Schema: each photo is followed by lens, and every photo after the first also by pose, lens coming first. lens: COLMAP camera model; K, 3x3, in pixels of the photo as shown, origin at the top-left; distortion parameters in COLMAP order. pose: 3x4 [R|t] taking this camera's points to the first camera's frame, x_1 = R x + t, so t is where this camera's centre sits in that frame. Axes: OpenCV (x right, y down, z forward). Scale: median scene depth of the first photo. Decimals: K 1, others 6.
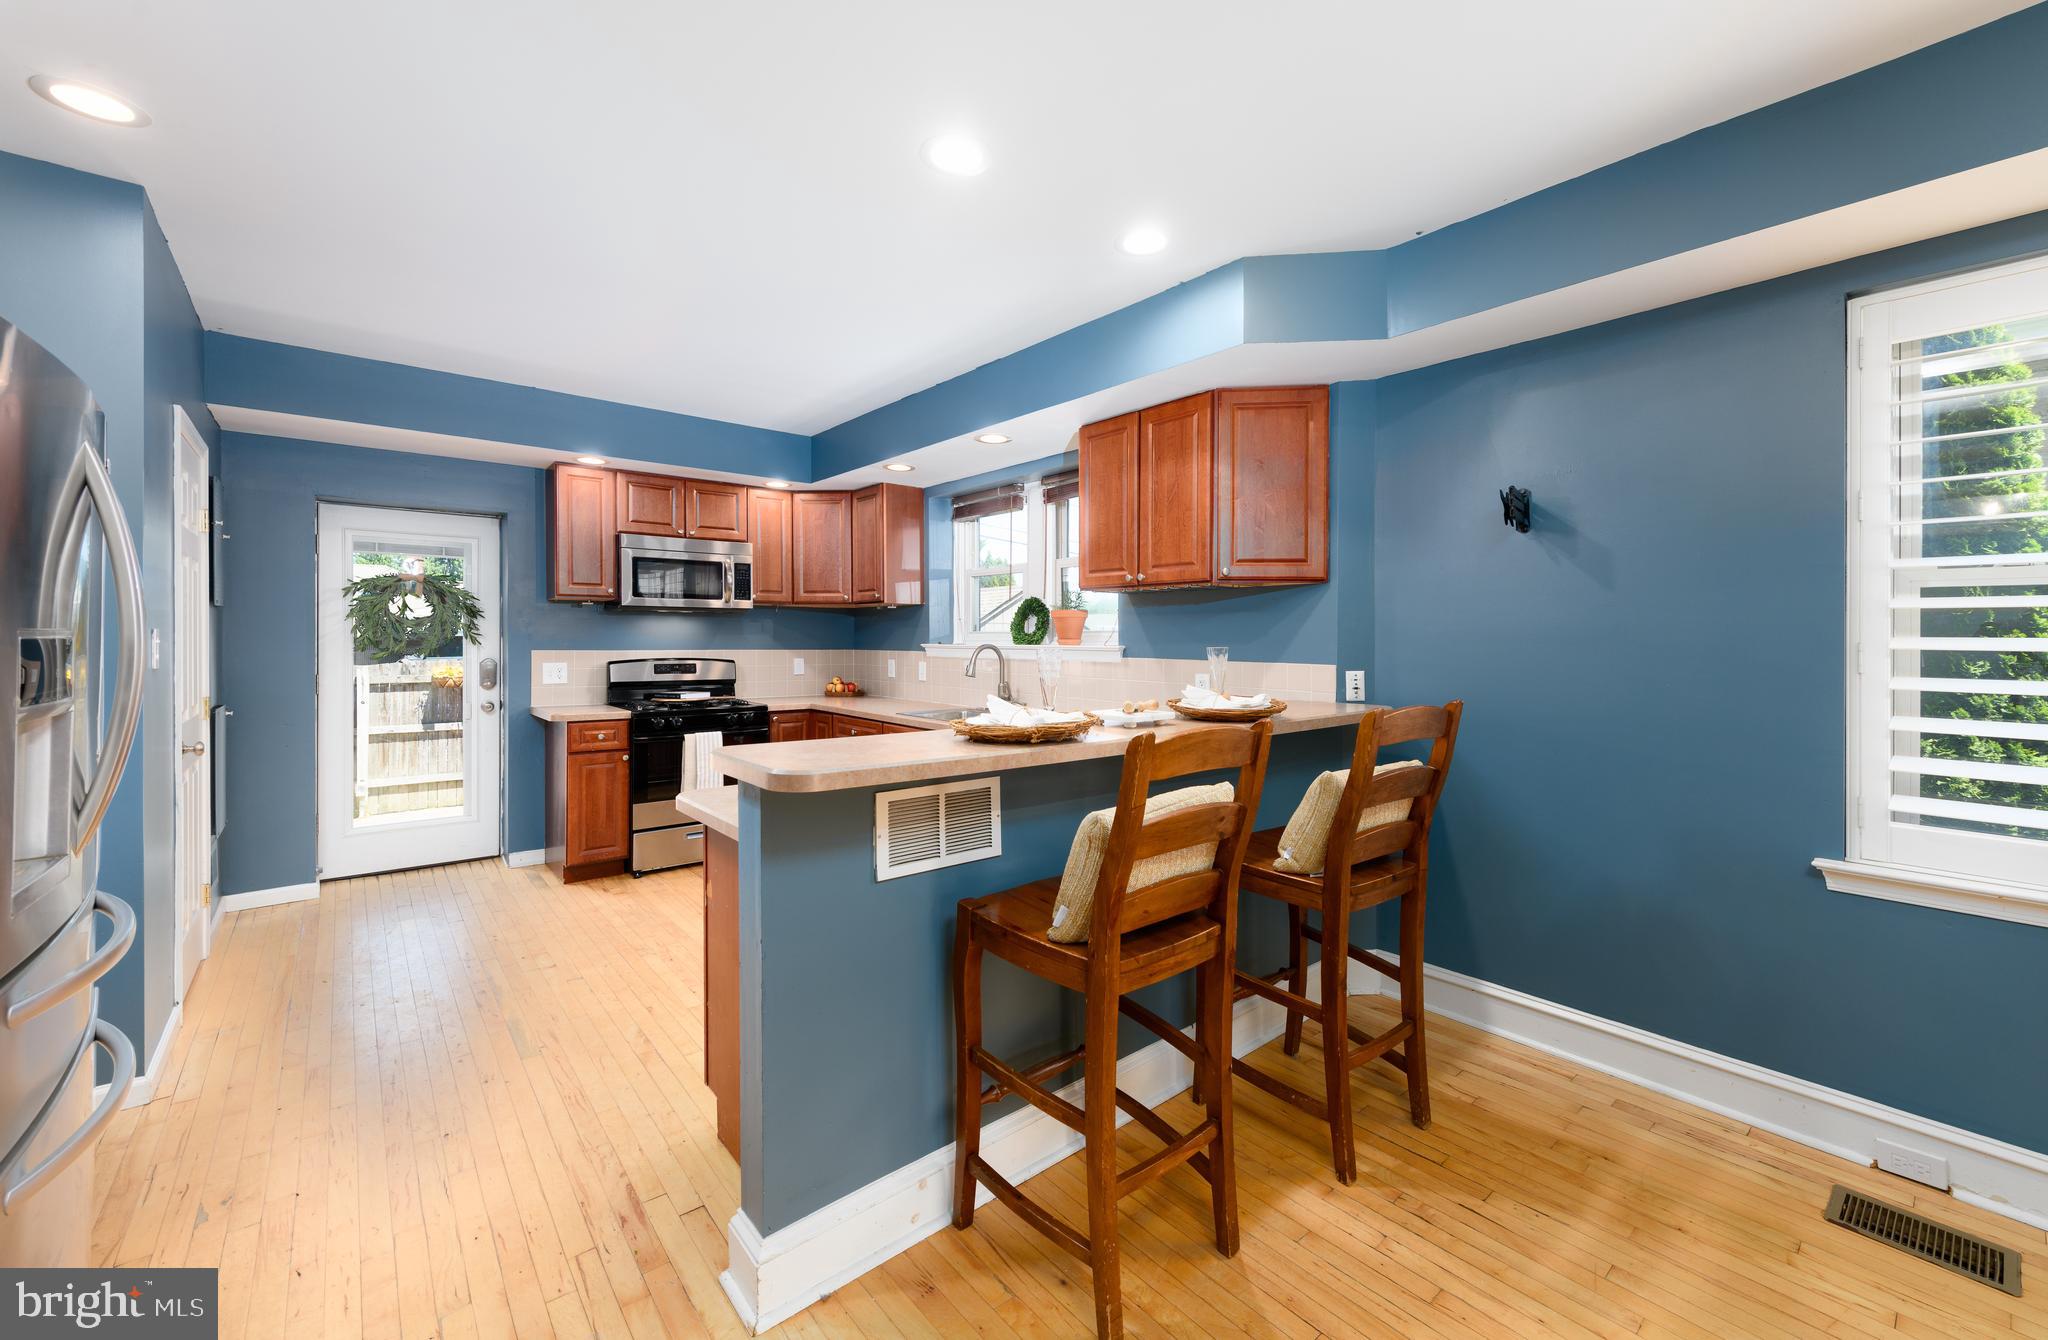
lens RADIAL K [[810.4, 0, 1073.0], [0, 810.4, 640.6], [0, 0, 1]] dist [0.004336, 0.000022]
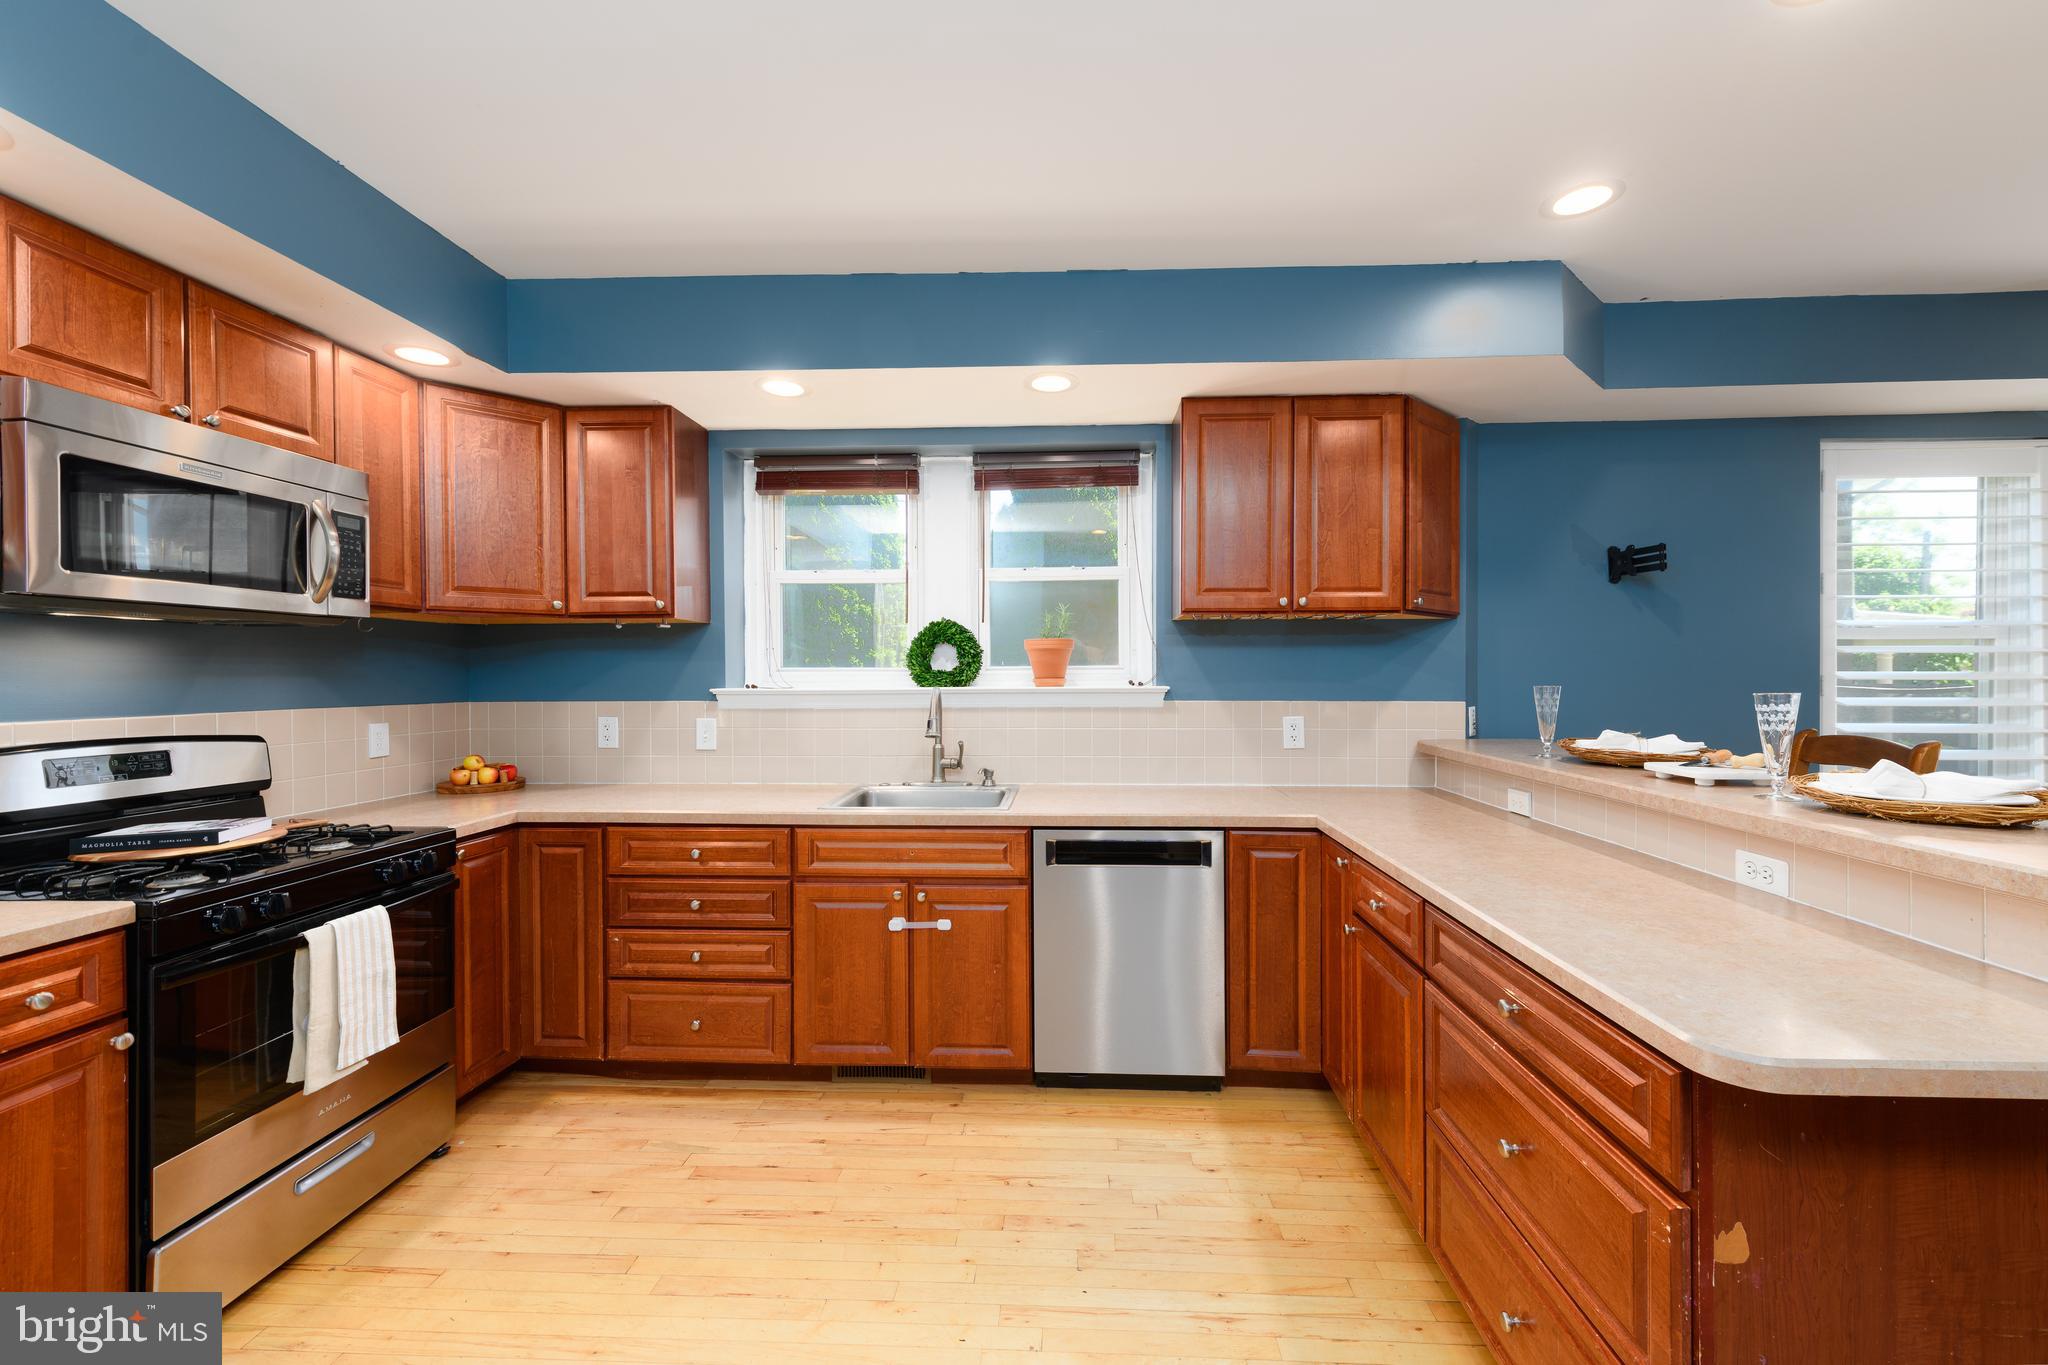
lens RADIAL K [[791.3, 0, 1054.5], [0, 791.3, 677.2], [0, 0, 1]] dist [0.012027, -0.001817]
pose [[0.700463, -0.010568, 0.713610, -0.473239], [0.008613, 0.999943, 0.006353, -0.006834], [-0.713637, 0.001696, 0.700514, 0.443433]]
